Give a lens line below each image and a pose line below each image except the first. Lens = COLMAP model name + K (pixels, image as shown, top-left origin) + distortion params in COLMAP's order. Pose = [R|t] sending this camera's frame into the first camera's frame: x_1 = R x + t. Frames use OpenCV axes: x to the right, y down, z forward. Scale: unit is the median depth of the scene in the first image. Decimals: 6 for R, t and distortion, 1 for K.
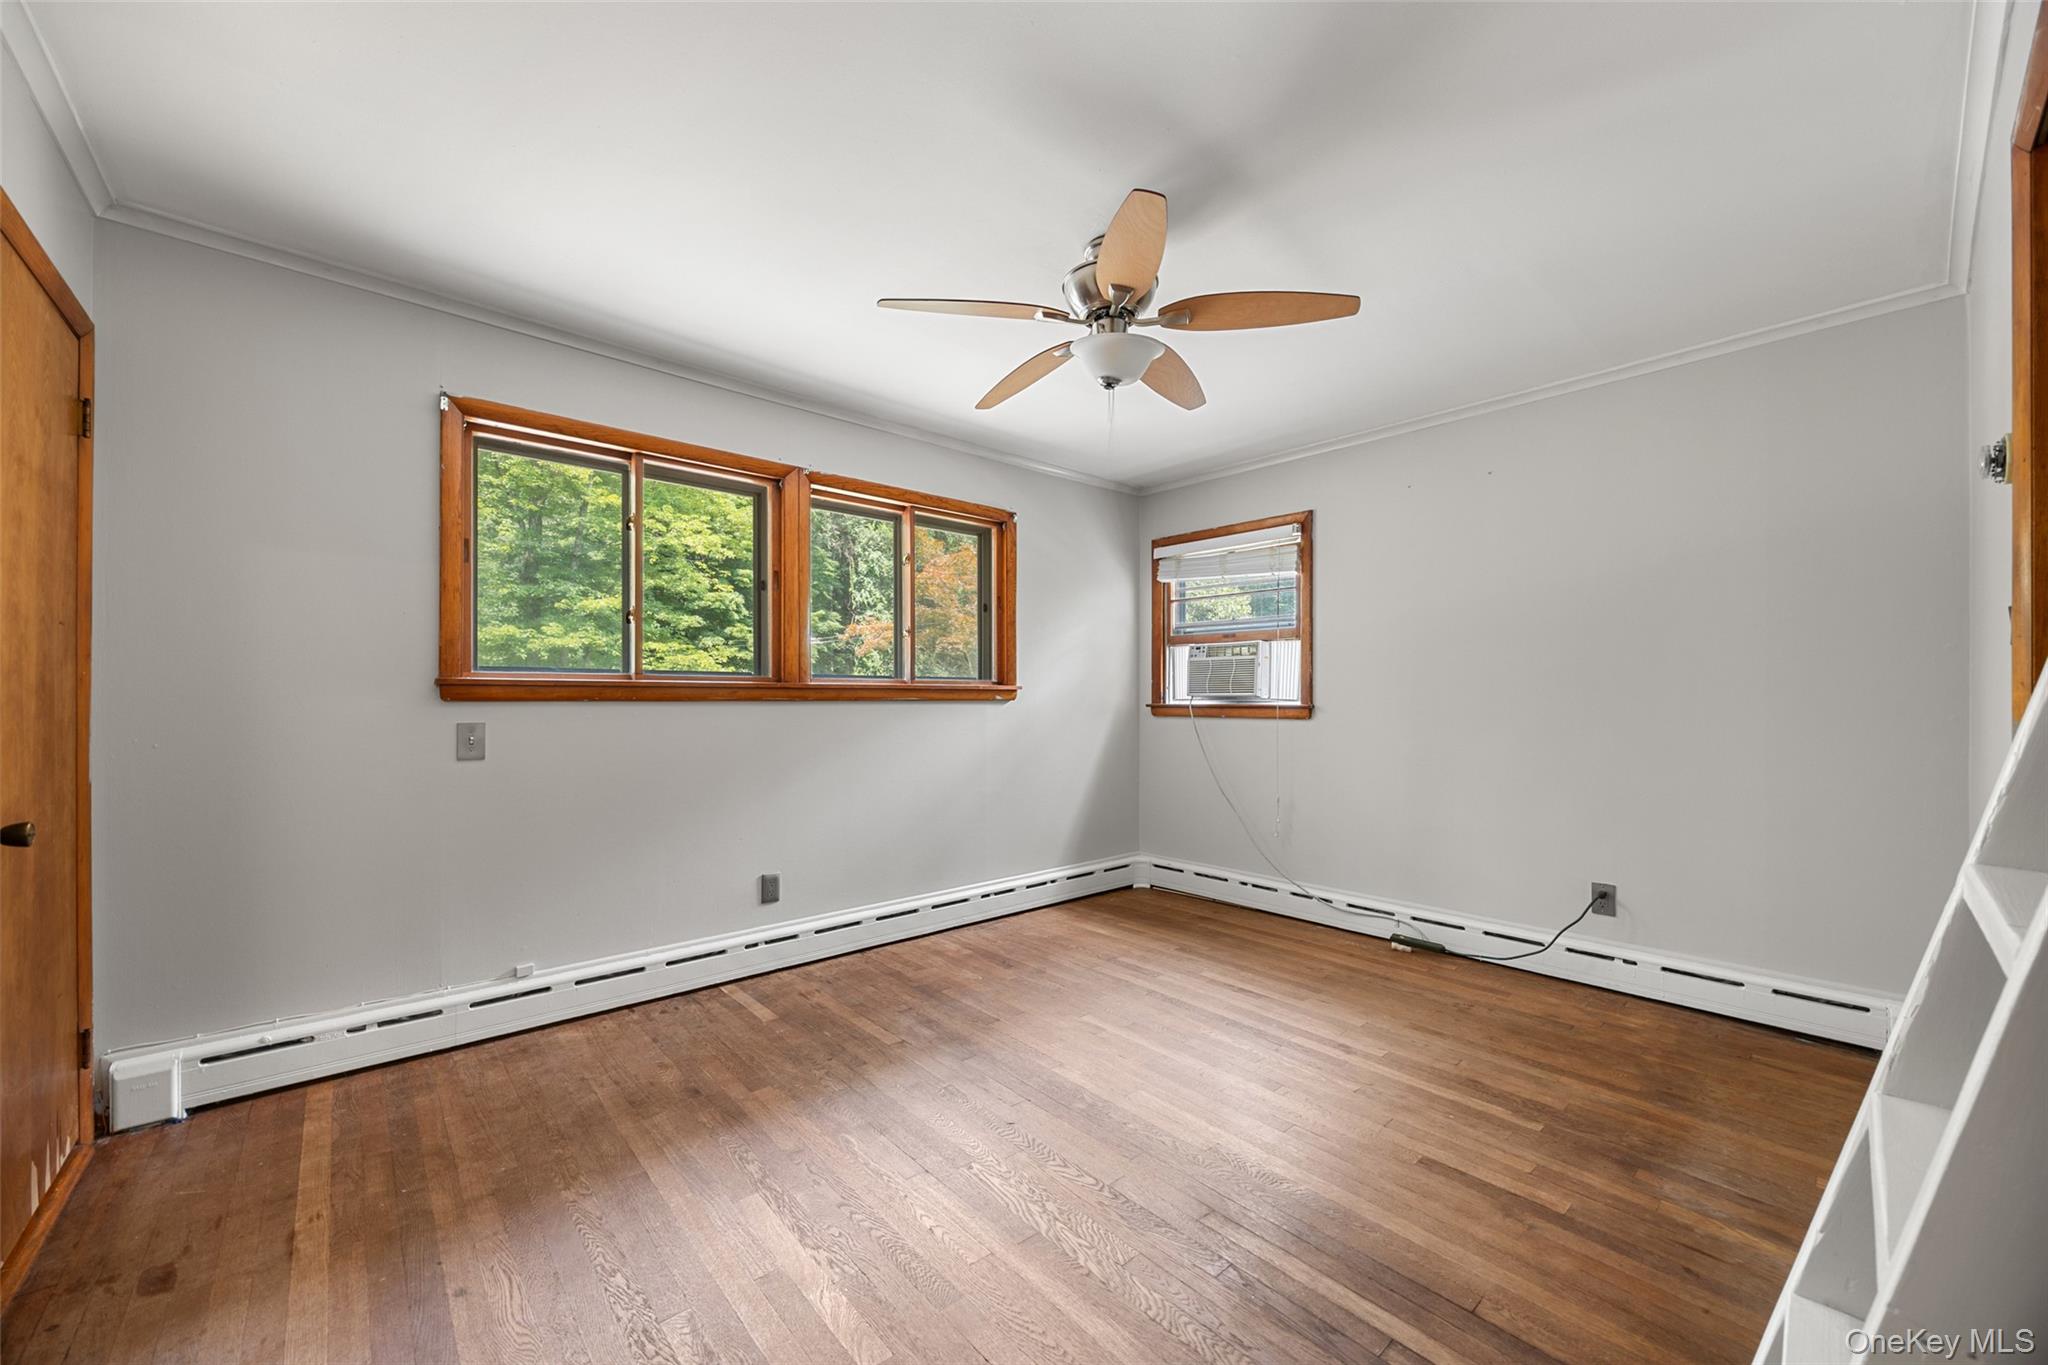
lens RADIAL K [[787.8, 0, 1025.3], [0, 787.8, 691.0], [0, 0, 1]] dist [-0.003311, -0.000400]
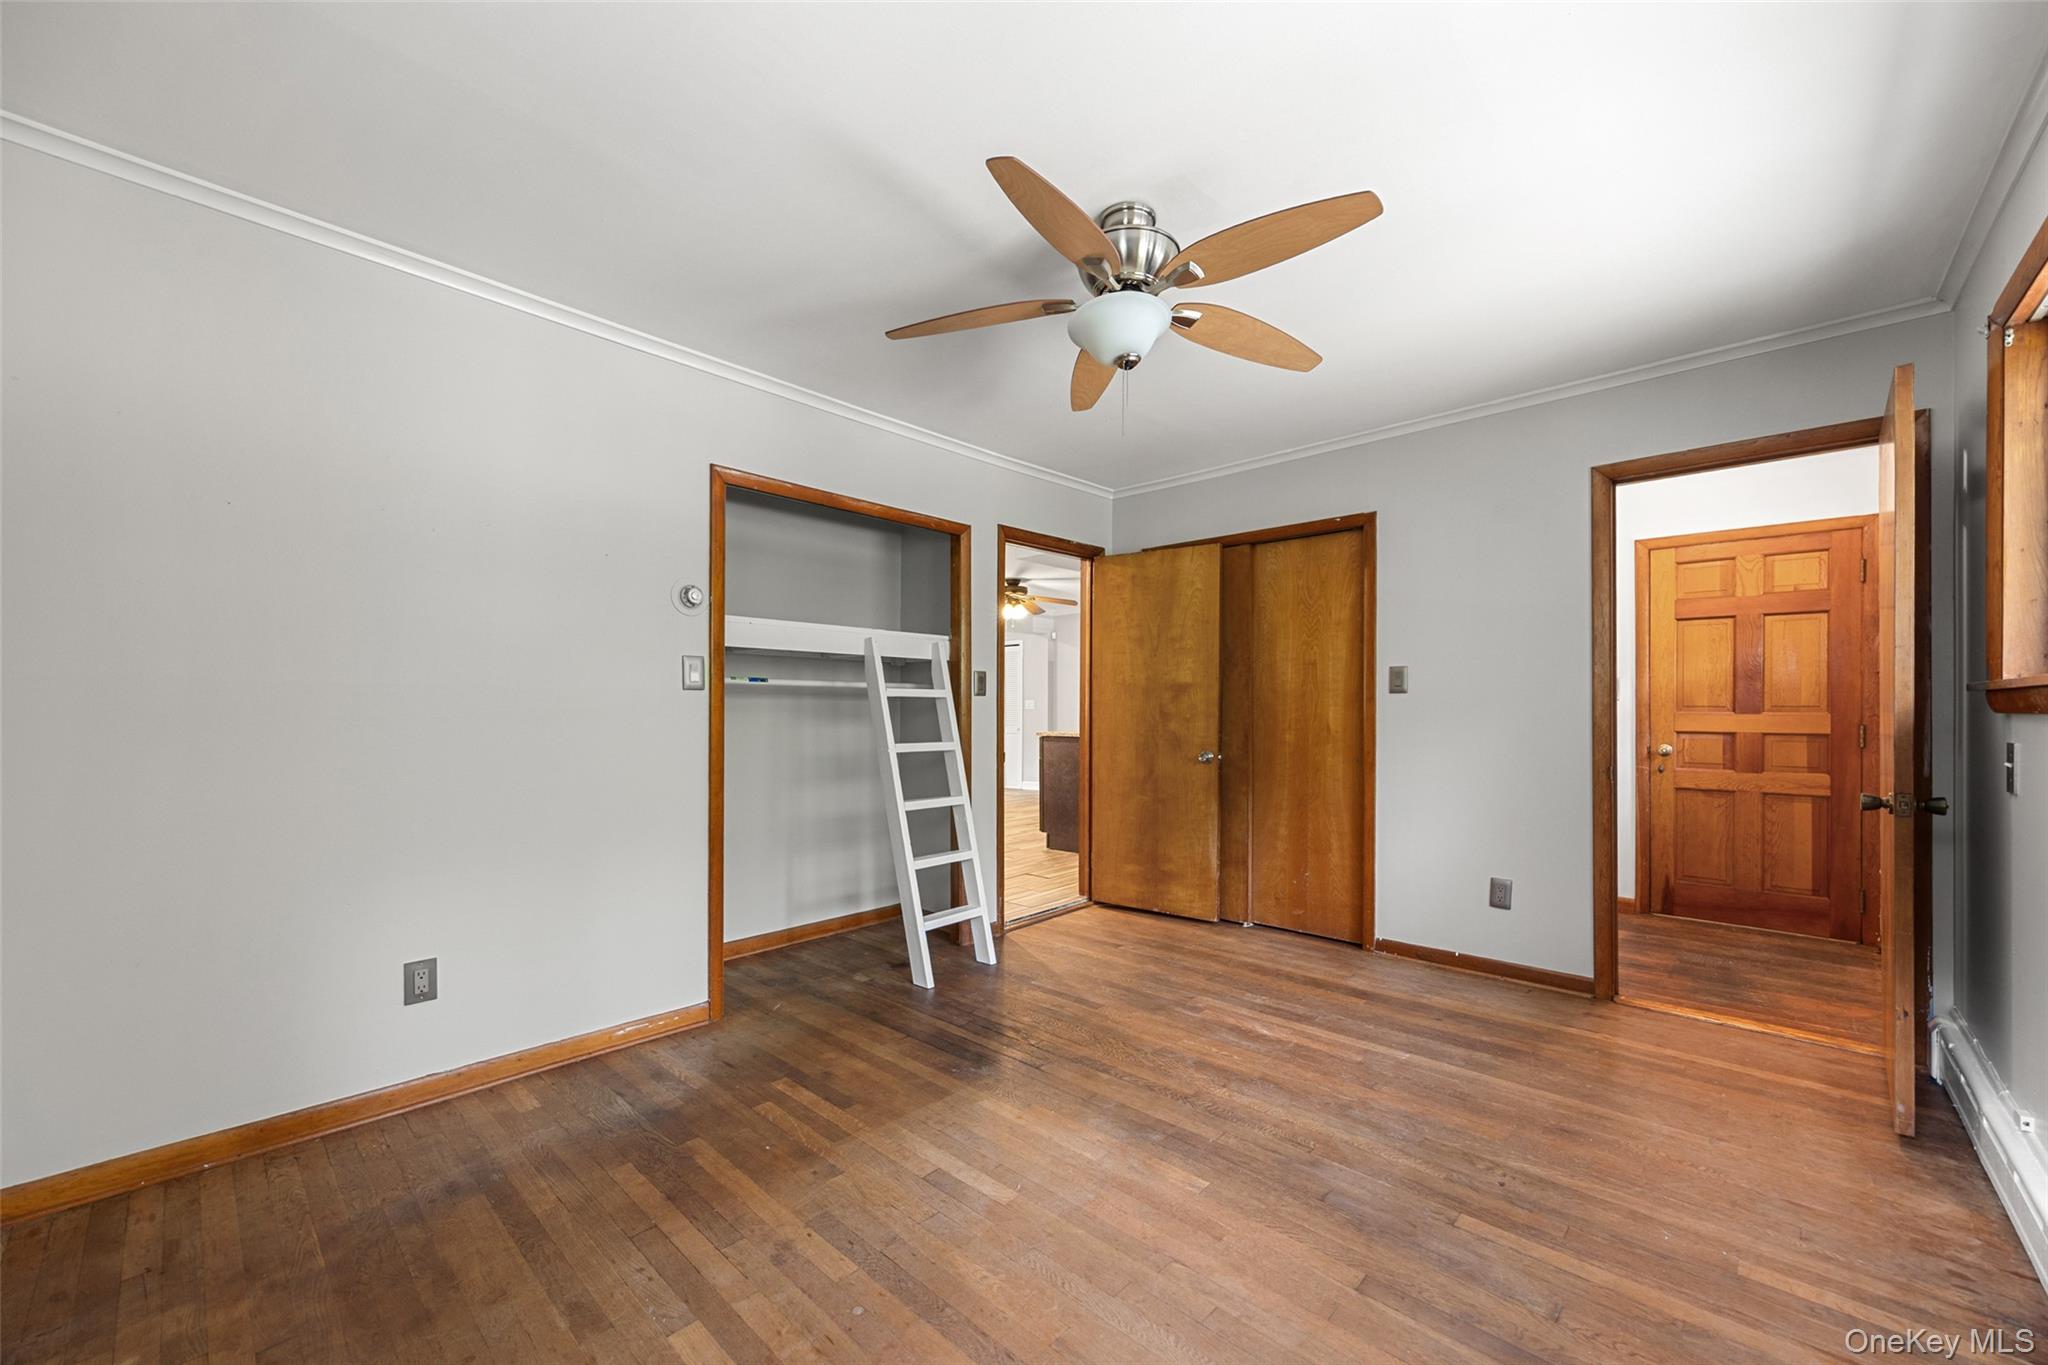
lens RADIAL K [[787.8, 0, 1023.6], [0, 787.8, 699.4], [0, 0, 1]] dist [-0.003311, -0.000400]
pose [[-0.995440, 0.000577, -0.095387, 0.304987], [0.002368, 0.999823, -0.018664, 0.017177], [0.095360, -0.018804, -0.995265, 1.866176]]
